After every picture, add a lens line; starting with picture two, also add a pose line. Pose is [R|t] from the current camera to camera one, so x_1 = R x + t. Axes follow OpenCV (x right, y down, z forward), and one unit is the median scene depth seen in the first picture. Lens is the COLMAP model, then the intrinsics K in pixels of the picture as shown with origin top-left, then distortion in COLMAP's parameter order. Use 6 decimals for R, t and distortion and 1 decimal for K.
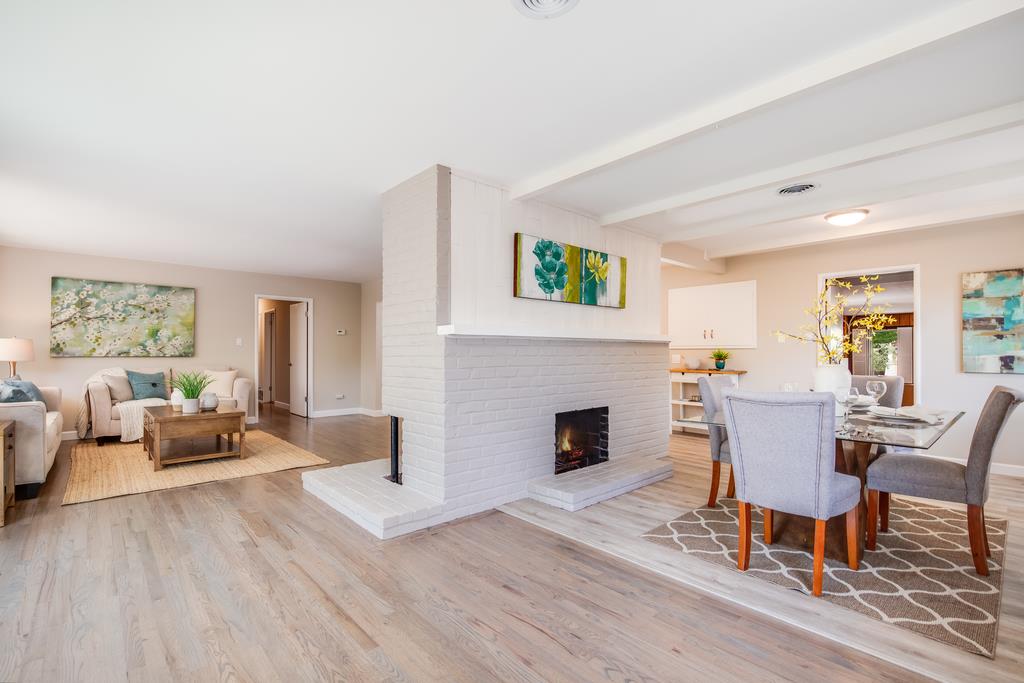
lens RADIAL K [[458.0, 0, 506.8], [0, 458.0, 351.6], [0, 0, 1]] dist [0.001286, -0.000665]
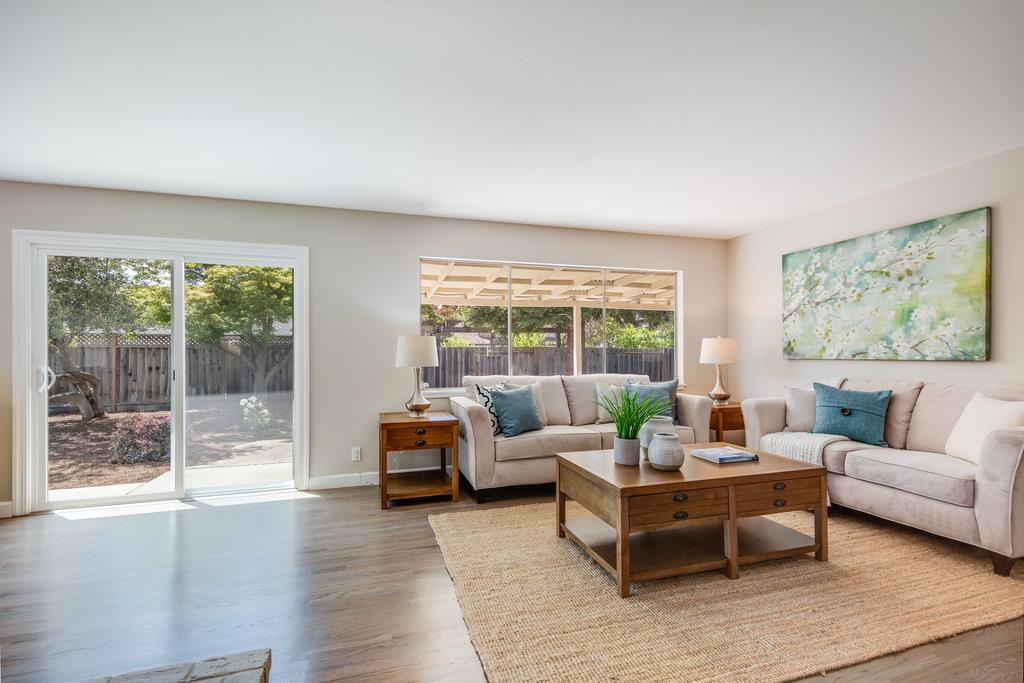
lens RADIAL K [[452.2, 0, 517.5], [0, 452.2, 343.3], [0, 0, 1]] dist [0.001559, 0.000254]
pose [[-0.416141, -0.021188, -0.909053, -0.112386], [0.007506, 0.999614, -0.026735, 0.002049], [0.909269, -0.017949, -0.415821, 0.852988]]
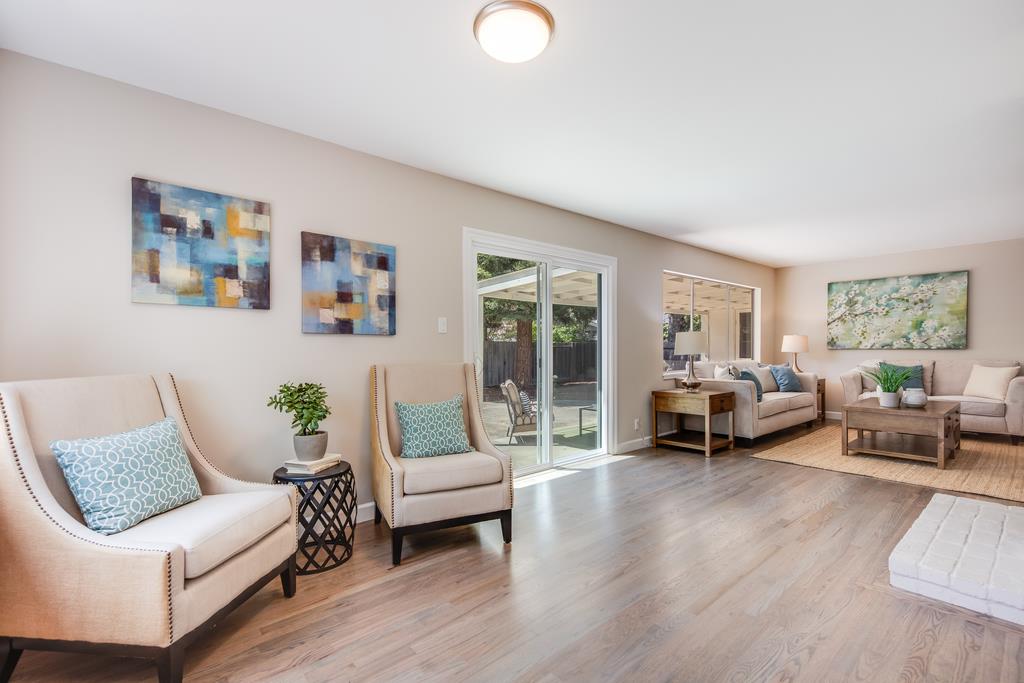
lens RADIAL K [[458.0, 0, 506.8], [0, 458.0, 351.6], [0, 0, 1]] dist [0.001286, -0.000665]
pose [[-0.017509, 0.007186, -0.999821, 0.222777], [0.009647, 0.999929, 0.007018, 0.001451], [0.999800, -0.009522, -0.017577, 0.157999]]
